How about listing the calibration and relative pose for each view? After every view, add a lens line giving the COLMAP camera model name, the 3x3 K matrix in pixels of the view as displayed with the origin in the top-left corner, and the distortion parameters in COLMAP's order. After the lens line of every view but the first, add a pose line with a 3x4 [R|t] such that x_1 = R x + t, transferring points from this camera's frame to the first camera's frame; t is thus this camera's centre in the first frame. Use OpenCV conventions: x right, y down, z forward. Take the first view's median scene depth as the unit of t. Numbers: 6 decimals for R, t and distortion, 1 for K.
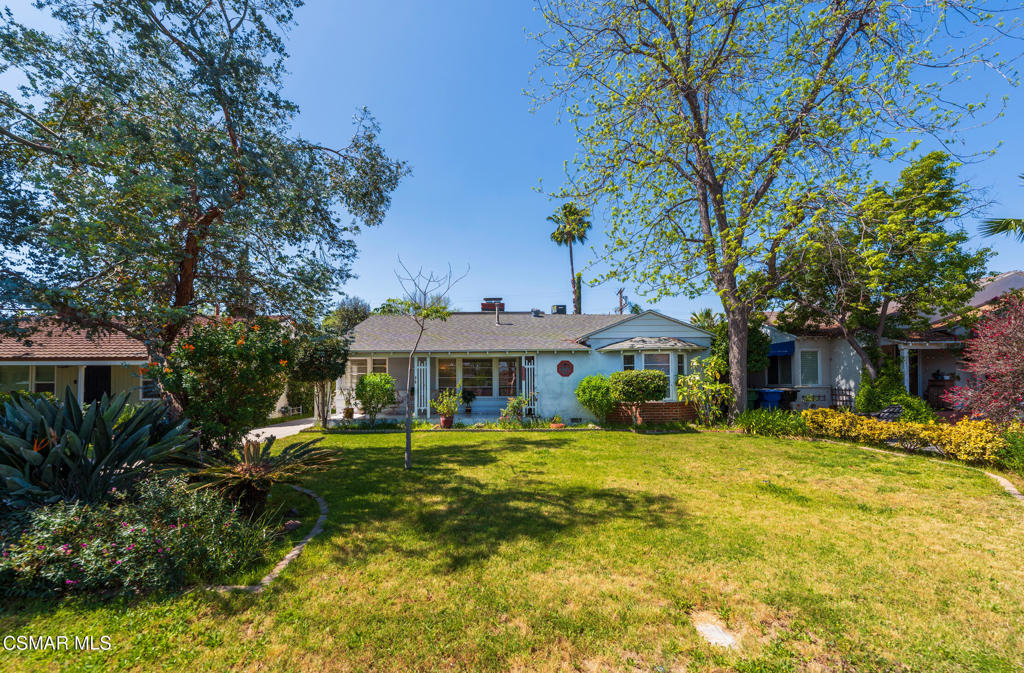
lens RADIAL K [[423.9, 0, 512.4], [0, 423.9, 361.8], [0, 0, 1]] dist [-0.000319, -0.000078]
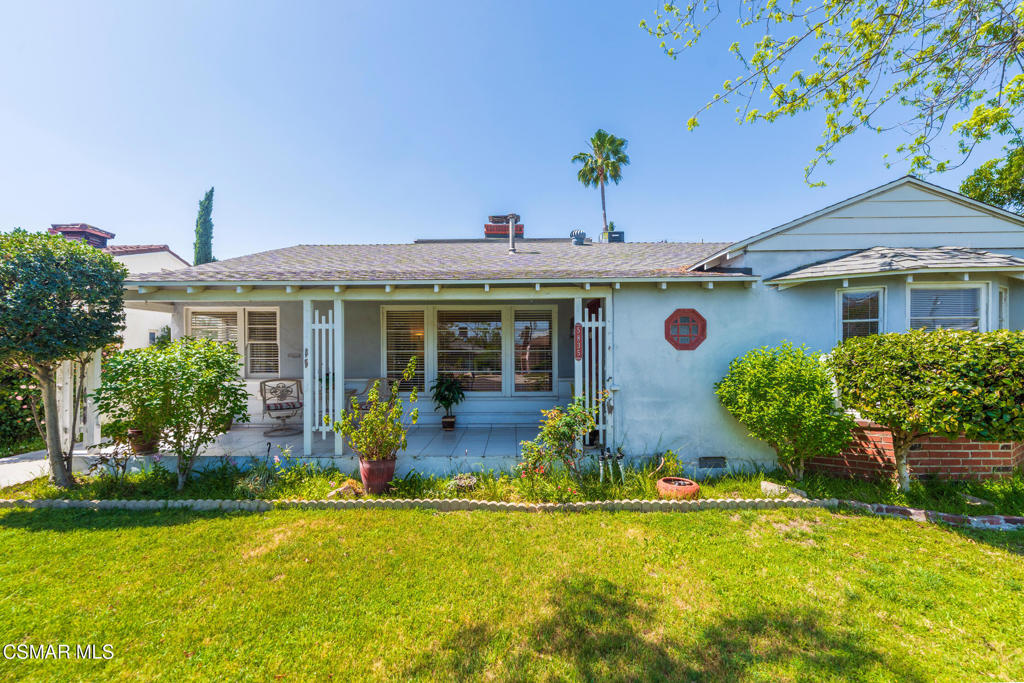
lens RADIAL K [[426.0, 0, 513.1], [0, 426.0, 355.8], [0, 0, 1]] dist [-0.002469, -0.000149]
pose [[0.999467, 0.001942, -0.032595, -0.021898], [-0.000110, 0.998424, 0.056118, 0.018949], [0.032653, -0.056084, 0.997892, 0.623568]]
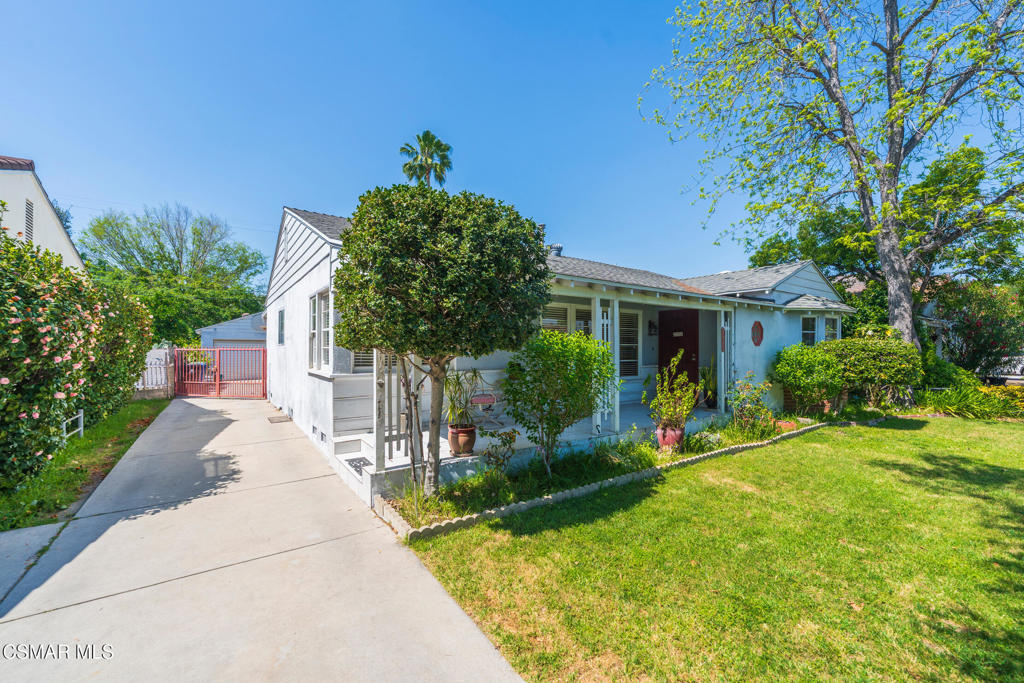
lens RADIAL K [[426.0, 0, 513.1], [0, 426.0, 355.8], [0, 0, 1]] dist [-0.002469, -0.000149]
pose [[0.822923, -0.000231, 0.568153, -0.573438], [-0.039934, 0.997503, 0.058246, 0.027935], [-0.566747, -0.070621, 0.820859, 0.698812]]
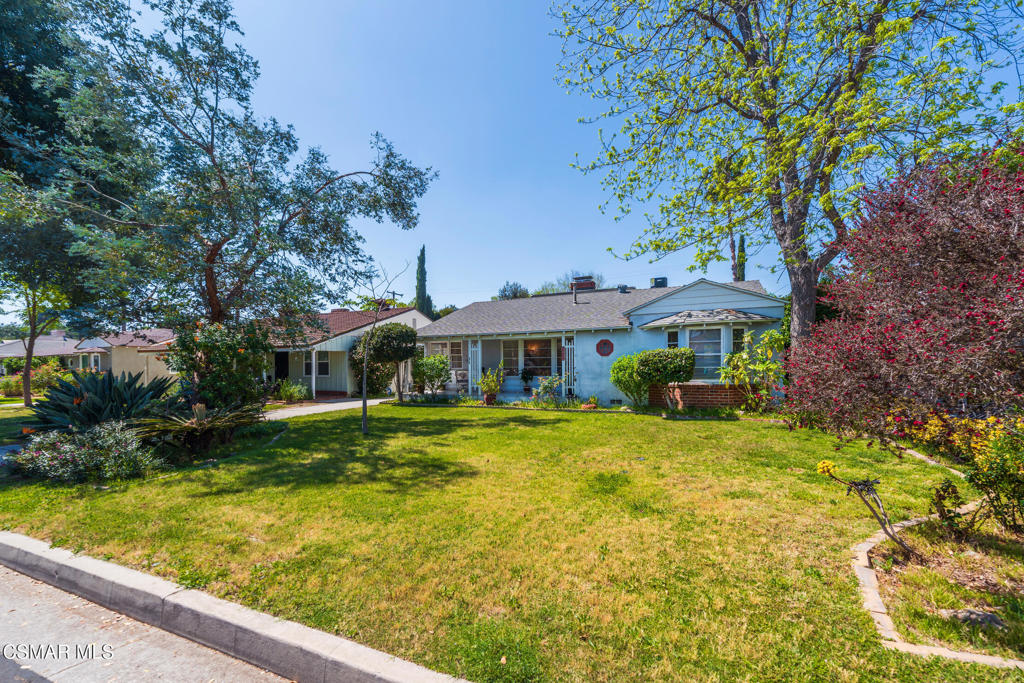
lens RADIAL K [[426.0, 0, 513.1], [0, 426.0, 355.8], [0, 0, 1]] dist [-0.002469, -0.000149]
pose [[0.907642, -0.011387, -0.419591, 0.352423], [0.026168, 0.999223, 0.029488, 0.000089], [0.418929, -0.037744, 0.907234, 0.036933]]
